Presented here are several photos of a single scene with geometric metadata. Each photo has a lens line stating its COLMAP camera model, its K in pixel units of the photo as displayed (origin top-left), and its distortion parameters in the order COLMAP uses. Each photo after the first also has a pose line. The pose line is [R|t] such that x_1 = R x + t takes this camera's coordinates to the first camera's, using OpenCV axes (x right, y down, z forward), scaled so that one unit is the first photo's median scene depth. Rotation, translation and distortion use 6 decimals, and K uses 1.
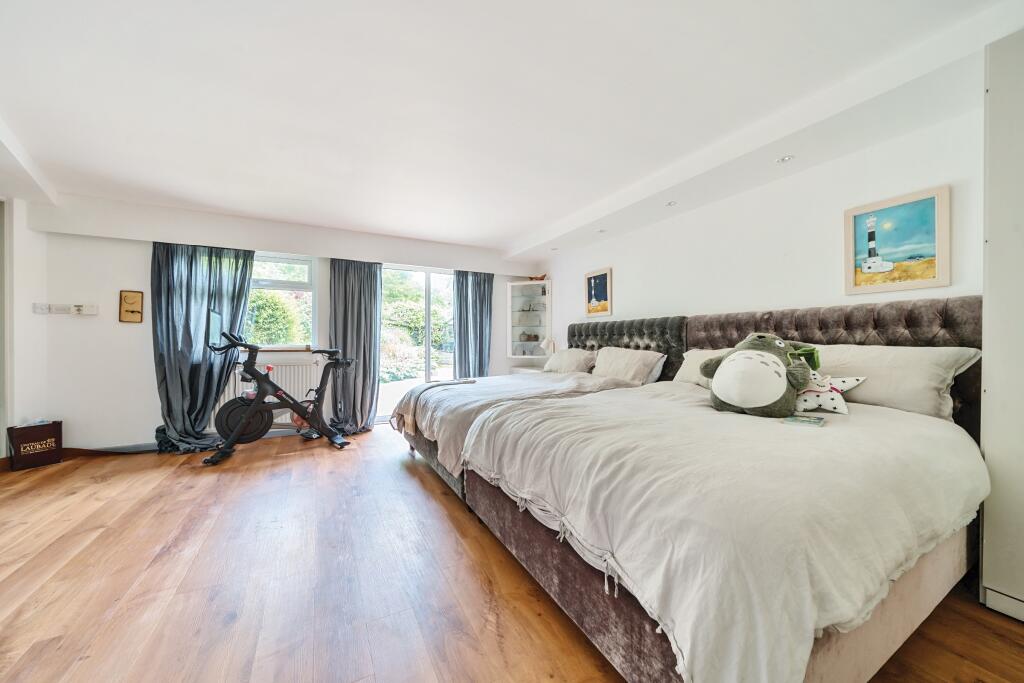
lens RADIAL K [[365.9, 0, 507.8], [0, 365.9, 341.9], [0, 0, 1]] dist [0.010424, 0.000249]
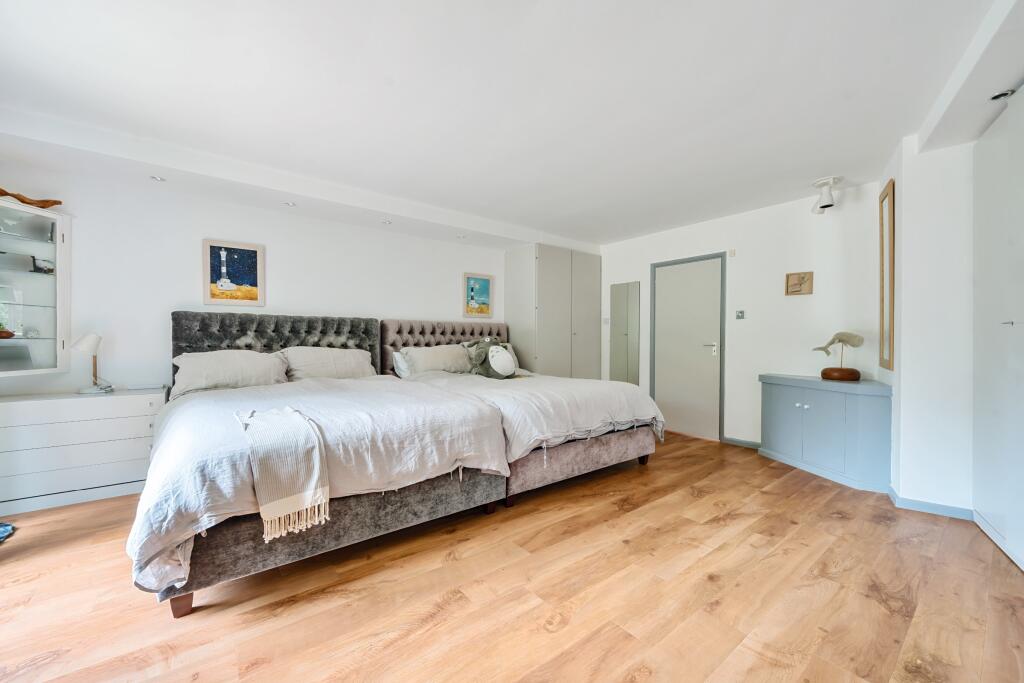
lens RADIAL K [[385.6, 0, 504.8], [0, 385.6, 343.2], [0, 0, 1]] dist [-0.002601, -0.000160]
pose [[-0.169614, -0.001951, 0.985509, -0.714634], [0.000605, 0.999998, 0.002084, 0.005558], [-0.985510, 0.000950, -0.169613, 0.723022]]
